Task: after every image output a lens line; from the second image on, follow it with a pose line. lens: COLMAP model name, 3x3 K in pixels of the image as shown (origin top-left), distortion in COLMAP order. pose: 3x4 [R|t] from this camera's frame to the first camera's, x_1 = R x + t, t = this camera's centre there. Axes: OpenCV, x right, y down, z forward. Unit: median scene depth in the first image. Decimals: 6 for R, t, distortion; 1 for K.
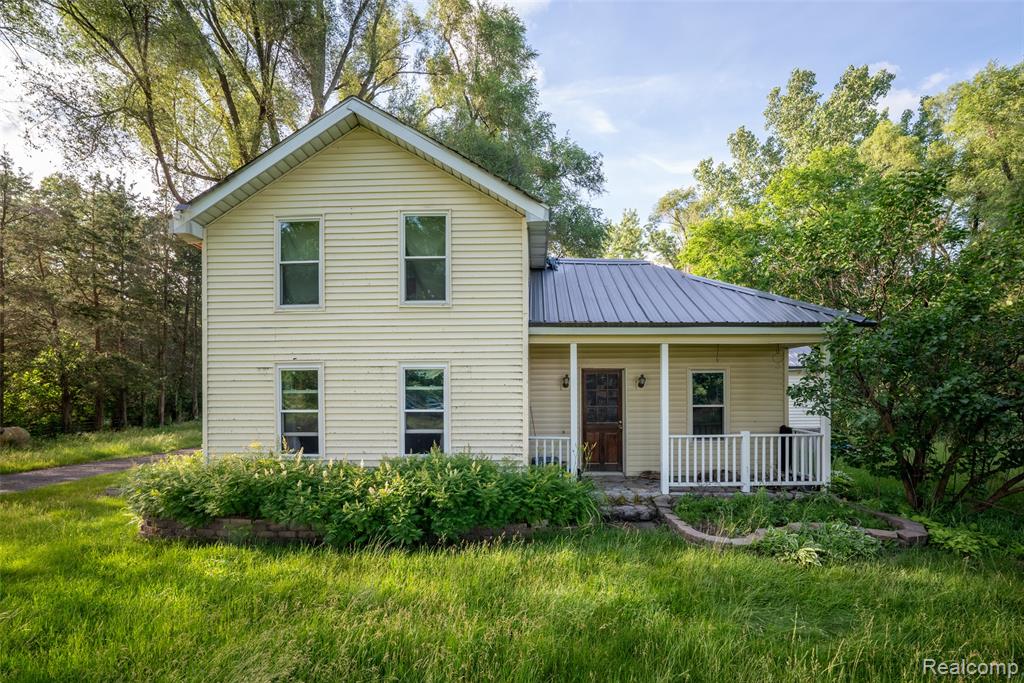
lens RADIAL K [[447.3, 0, 532.8], [0, 447.3, 405.4], [0, 0, 1]] dist [-0.001849, -0.000815]
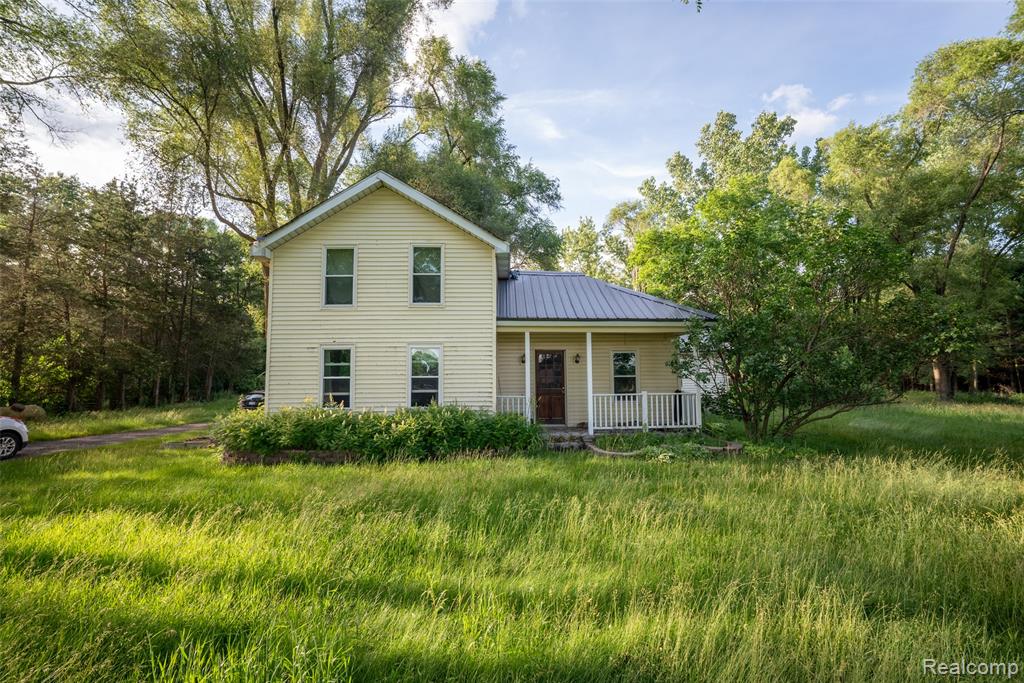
lens RADIAL K [[411.1, 0, 539.9], [0, 411.1, 354.1], [0, 0, 1]] dist [-0.019843, 0.000396]
pose [[0.995819, -0.000070, 0.091349, 0.007841], [0.007841, 0.996375, -0.084711, 0.045162], [-0.091011, 0.085073, 0.992209, -0.311113]]
